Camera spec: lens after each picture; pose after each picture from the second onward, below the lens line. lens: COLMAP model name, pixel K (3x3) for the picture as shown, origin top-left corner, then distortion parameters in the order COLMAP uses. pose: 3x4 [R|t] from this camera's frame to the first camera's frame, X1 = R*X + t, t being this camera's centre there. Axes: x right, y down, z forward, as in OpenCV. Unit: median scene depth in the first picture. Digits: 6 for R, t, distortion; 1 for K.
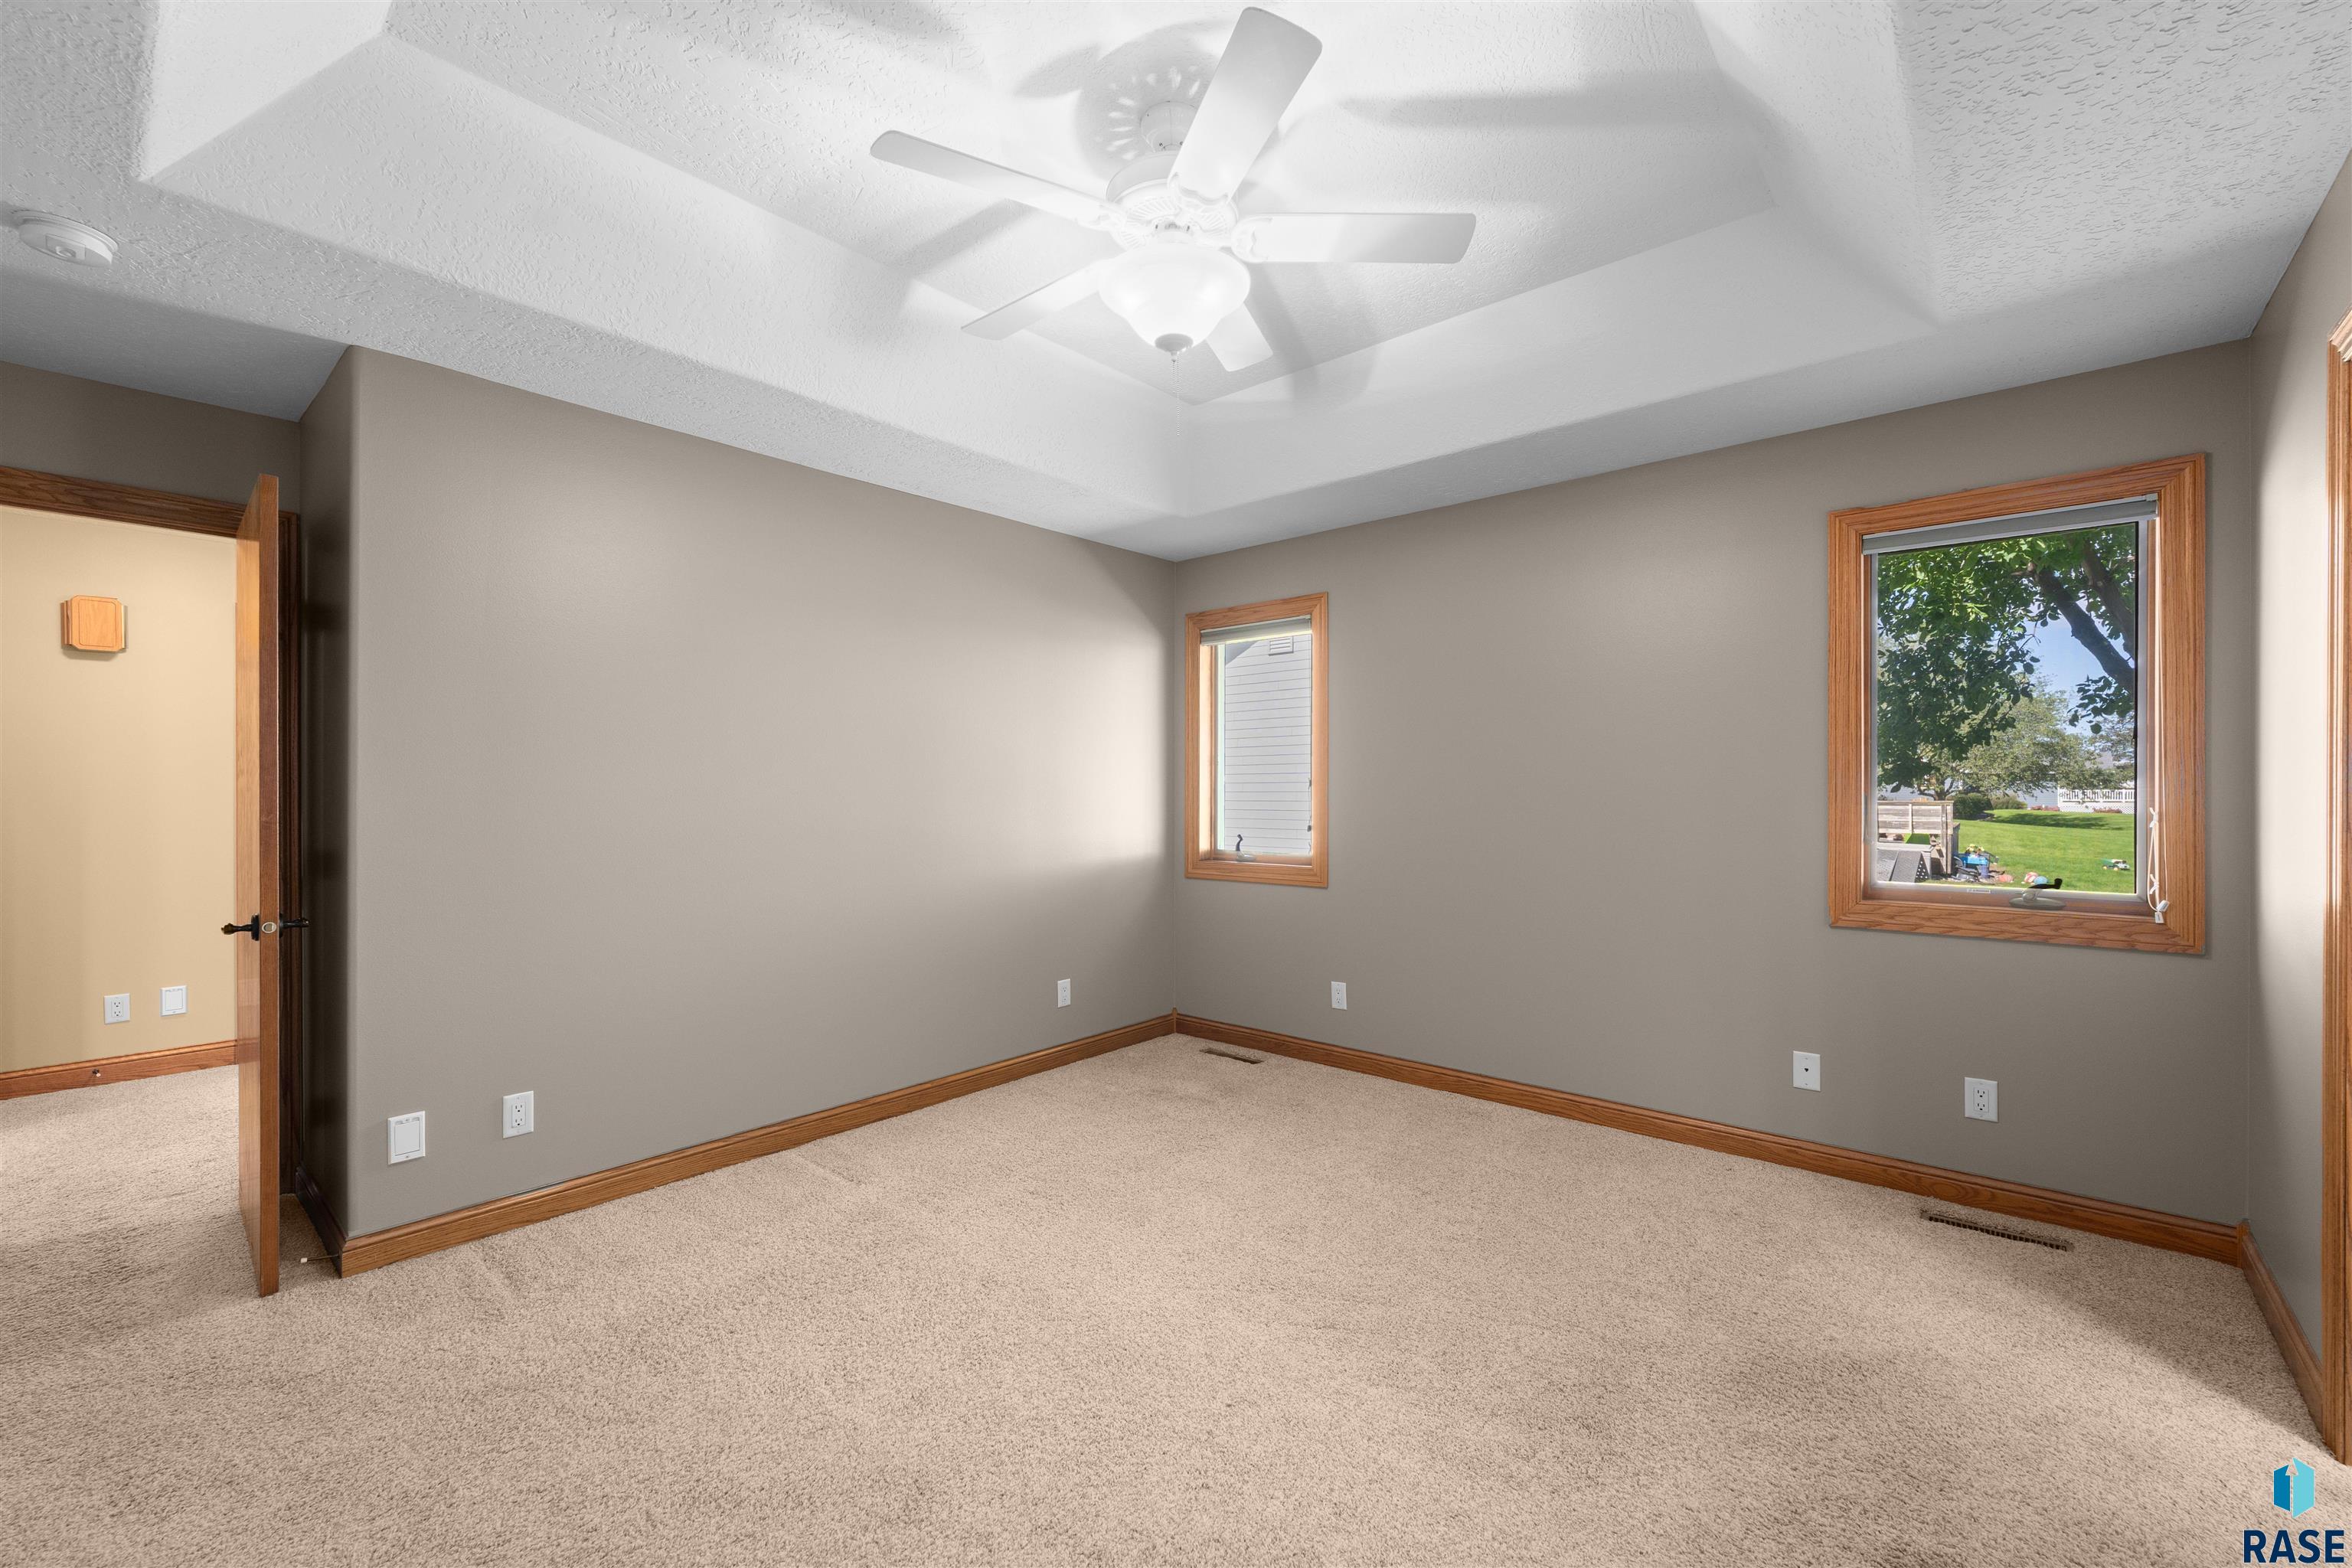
lens RADIAL K [[964.1, 0, 1176.0], [0, 964.1, 784.0], [0, 0, 1]] dist [-0.000713, -0.000272]
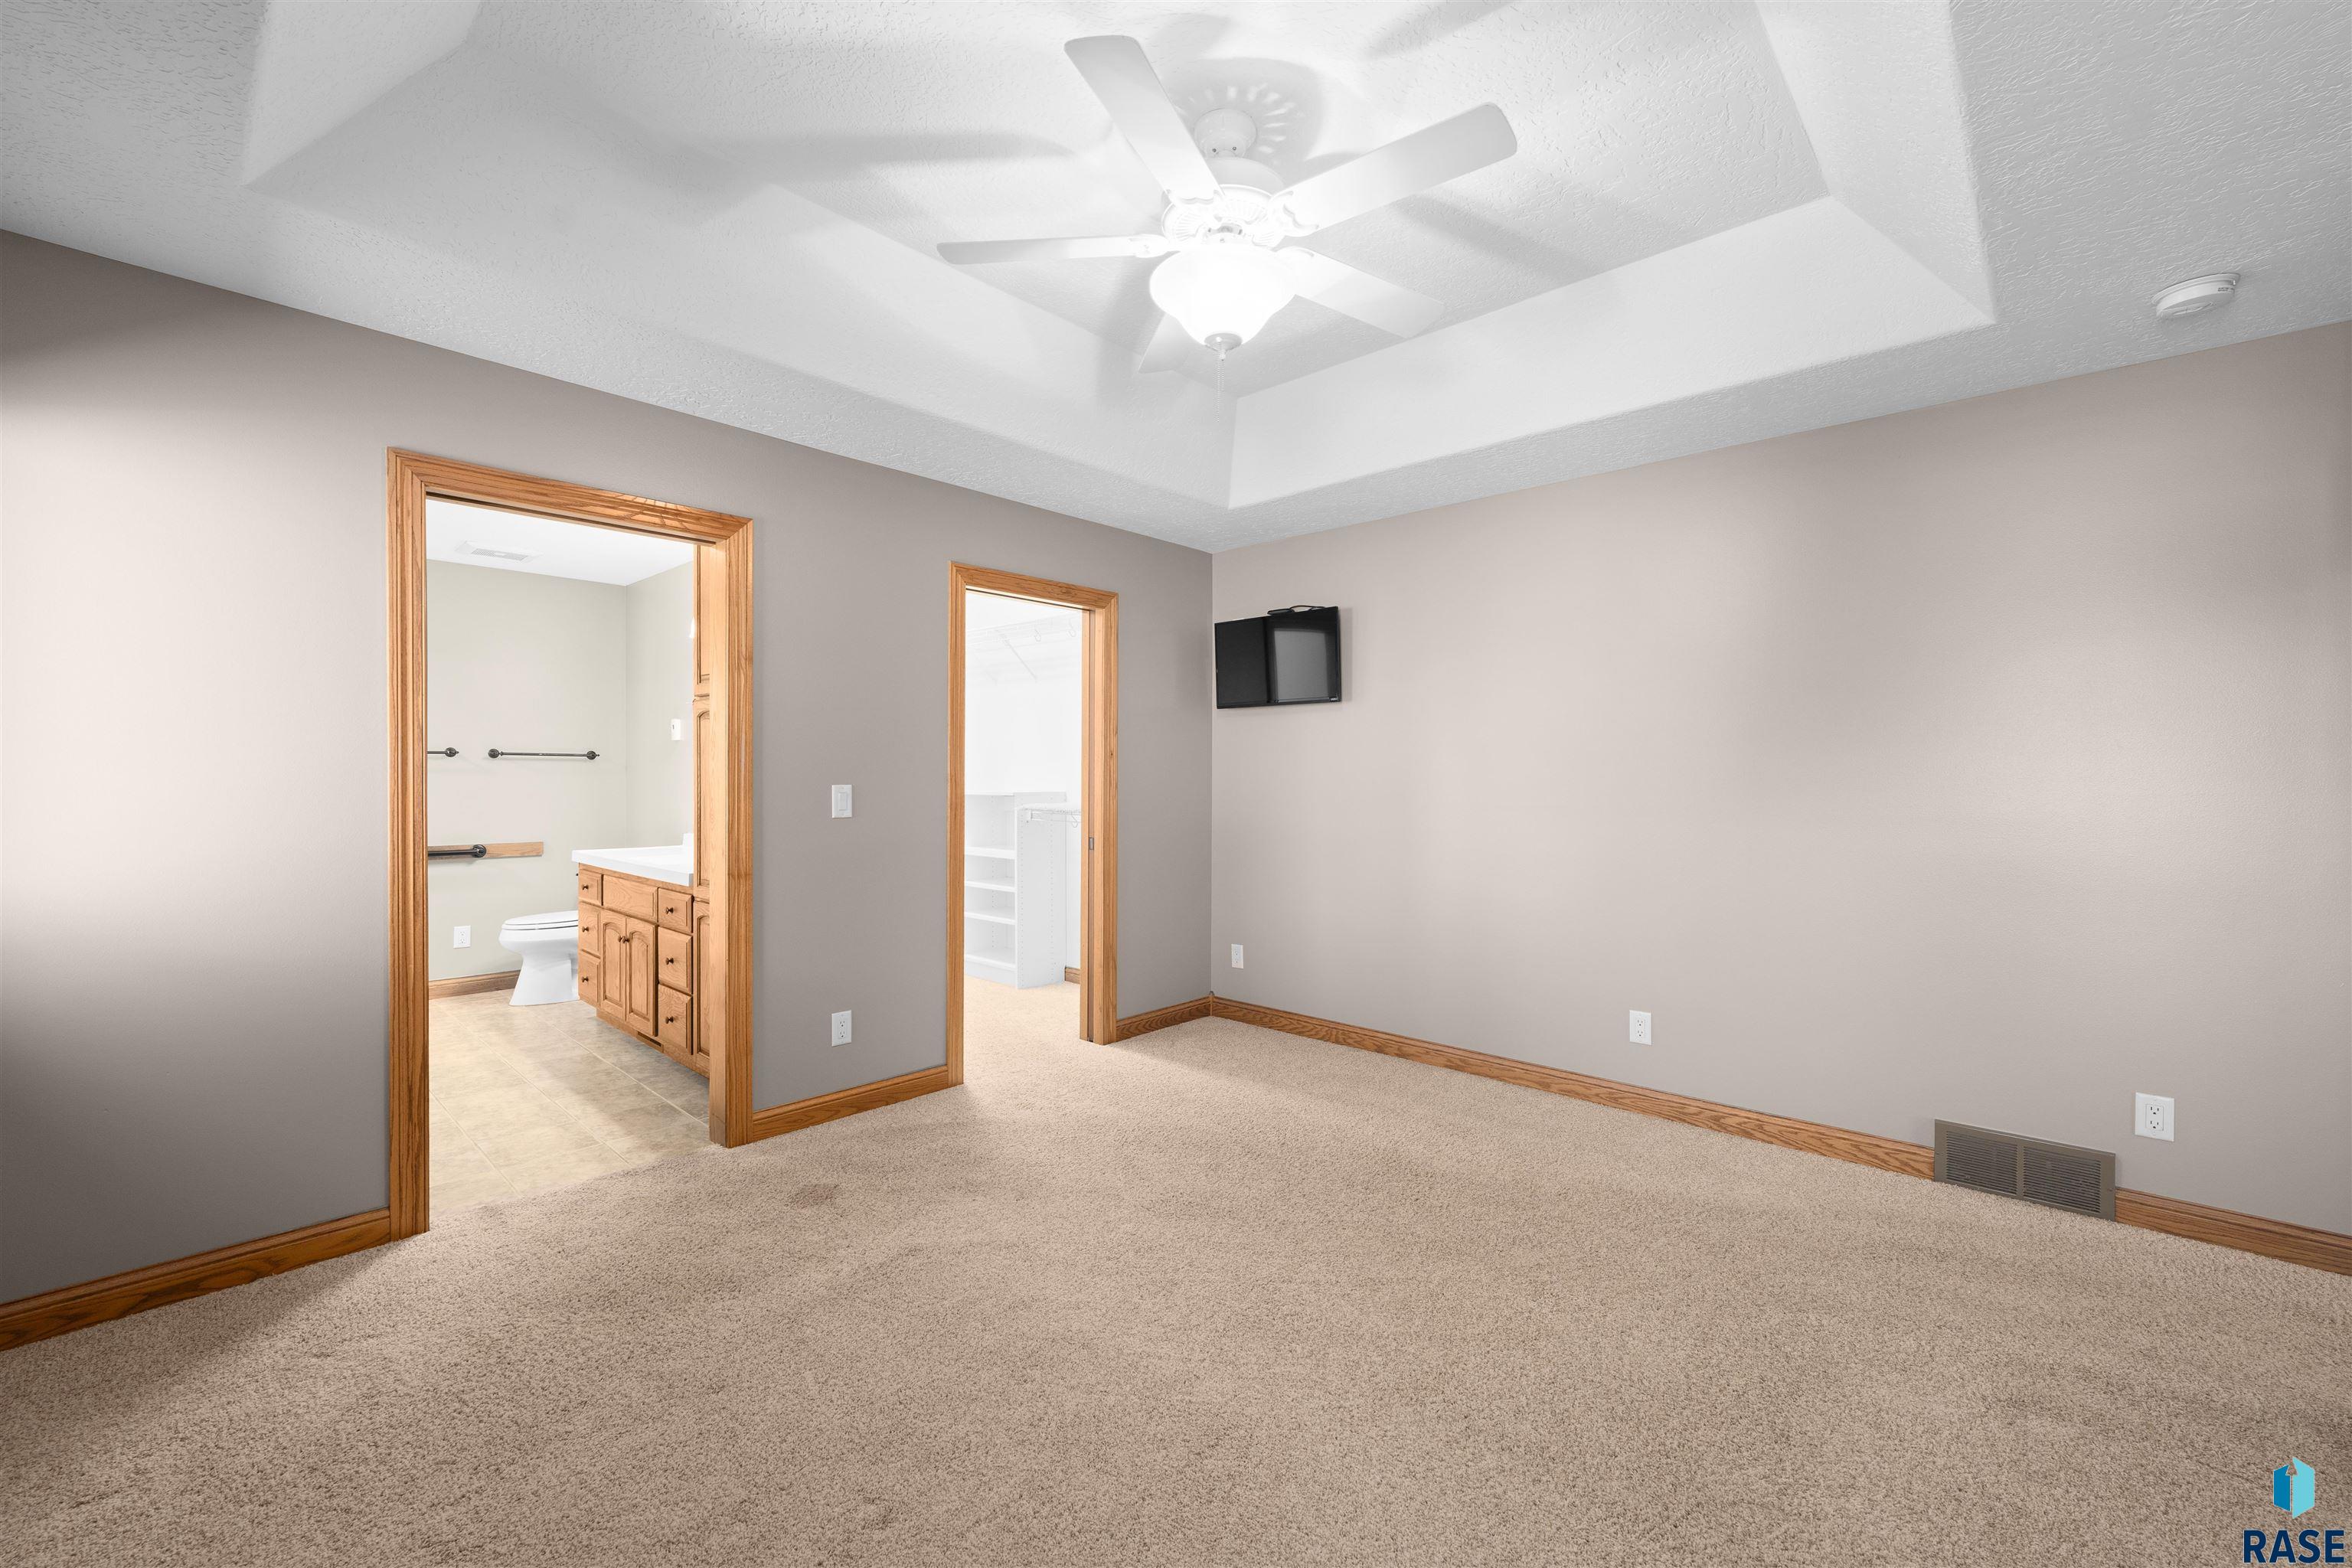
lens RADIAL K [[944.7, 0, 1173.1], [0, 944.7, 776.3], [0, 0, 1]] dist [-0.001671, -0.000521]
pose [[-0.999241, -0.000435, 0.038948, 0.007190], [-0.000578, 0.999993, -0.003653, 0.005213], [-0.038946, -0.003673, -0.999235, 1.143417]]
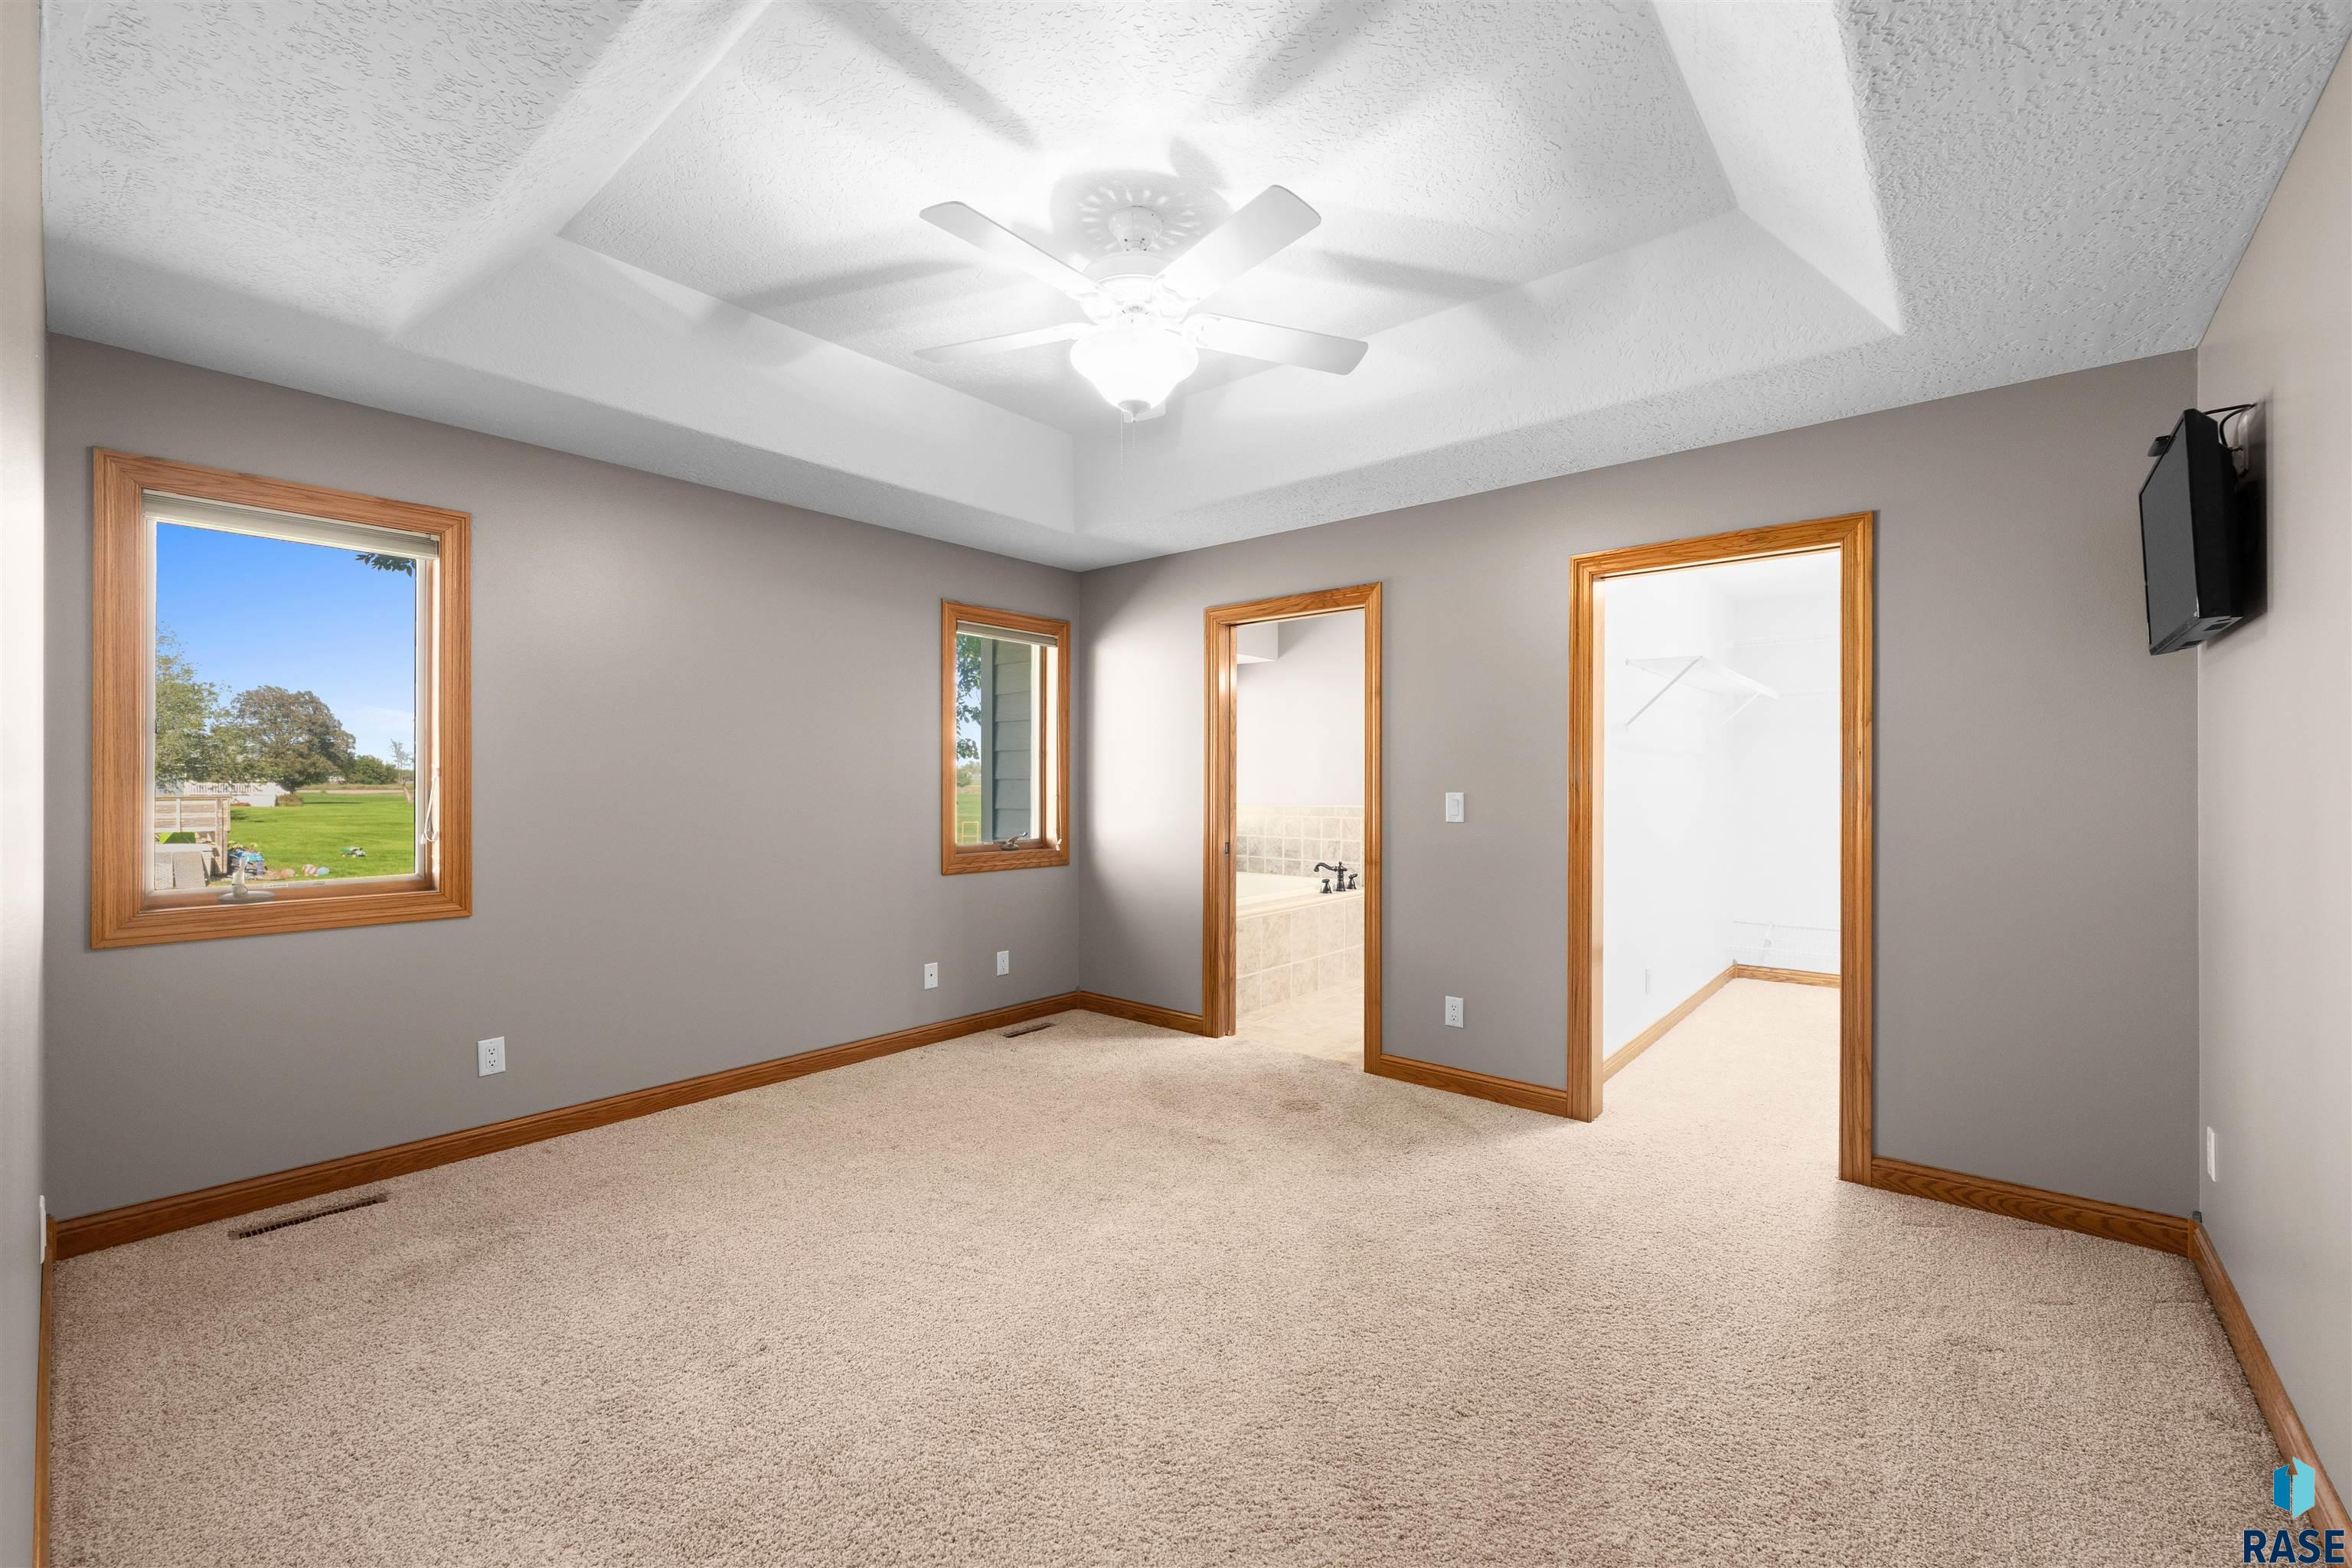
lens RADIAL K [[944.7, 0, 1173.1], [0, 944.7, 776.3], [0, 0, 1]] dist [-0.001671, -0.000521]
pose [[-0.011707, 0.008528, 0.999895, -0.660810], [-0.007218, 0.999937, -0.008613, 0.003669], [-0.999905, -0.007318, -0.011645, 0.548566]]
